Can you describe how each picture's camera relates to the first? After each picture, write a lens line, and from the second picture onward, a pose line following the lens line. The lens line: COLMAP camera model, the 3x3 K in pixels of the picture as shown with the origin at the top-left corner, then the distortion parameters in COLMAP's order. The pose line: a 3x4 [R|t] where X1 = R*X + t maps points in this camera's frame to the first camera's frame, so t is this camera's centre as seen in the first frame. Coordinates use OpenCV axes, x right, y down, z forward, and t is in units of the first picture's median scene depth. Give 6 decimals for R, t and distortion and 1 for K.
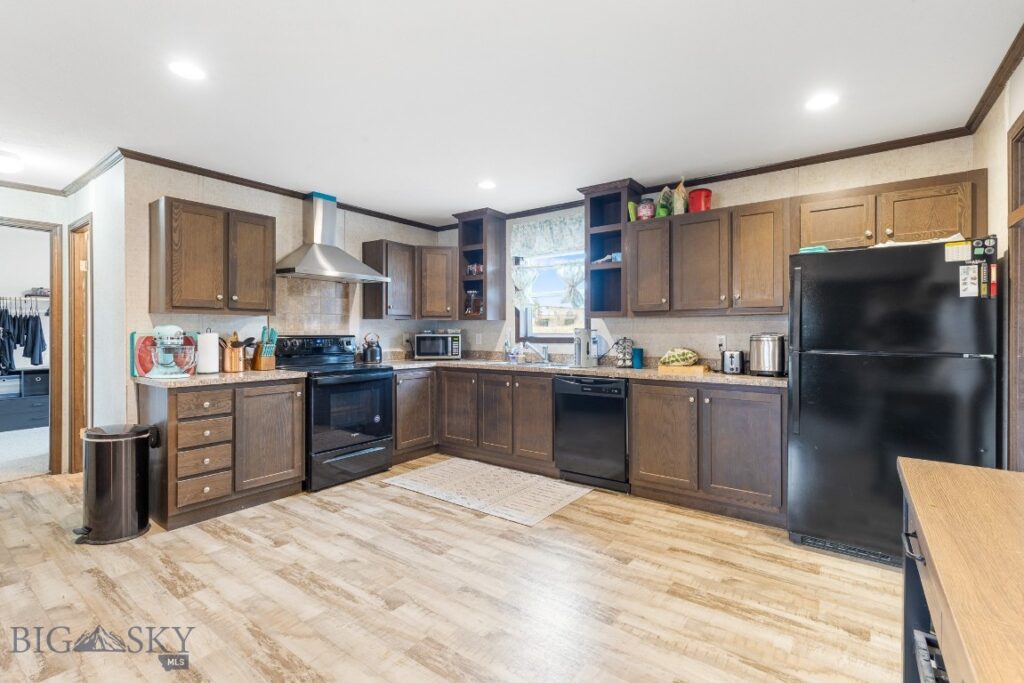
lens RADIAL K [[460.4, 0, 512.0], [0, 460.4, 341.5], [0, 0, 1]] dist [0.000135, 0.000005]
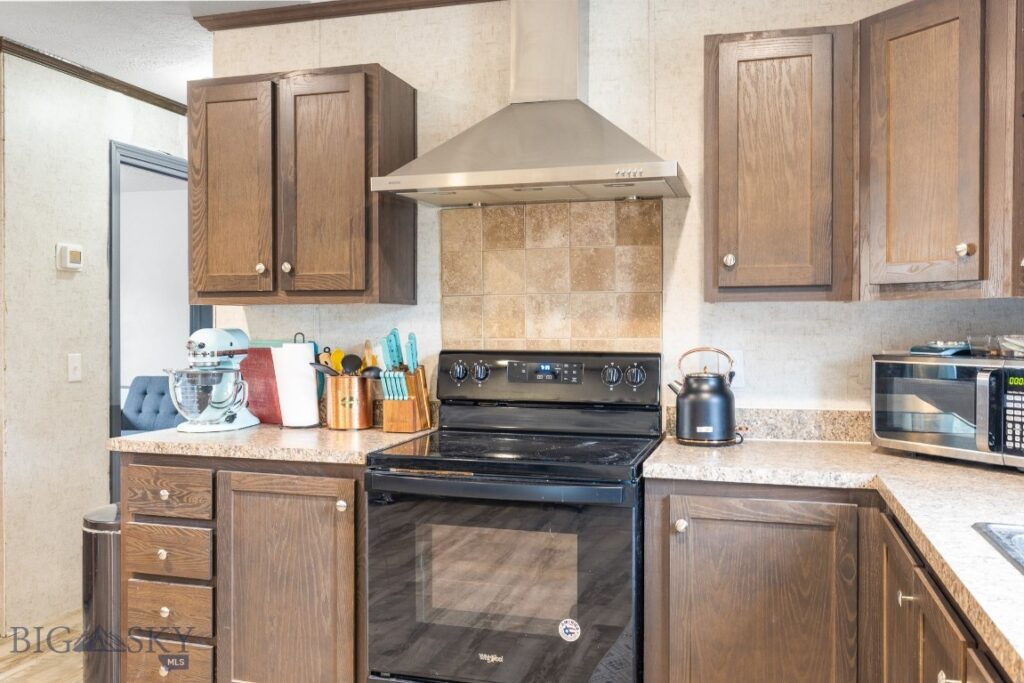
lens RADIAL K [[890.3, 0, 512.0], [0, 890.3, 341.5], [0, 0, 1]] dist [0.001493, -0.000327]
pose [[0.349649, 0.019590, -0.936676, 0.247915], [-0.020564, 0.999701, 0.013232, -0.031970], [0.936655, 0.014636, 0.349947, 0.756797]]
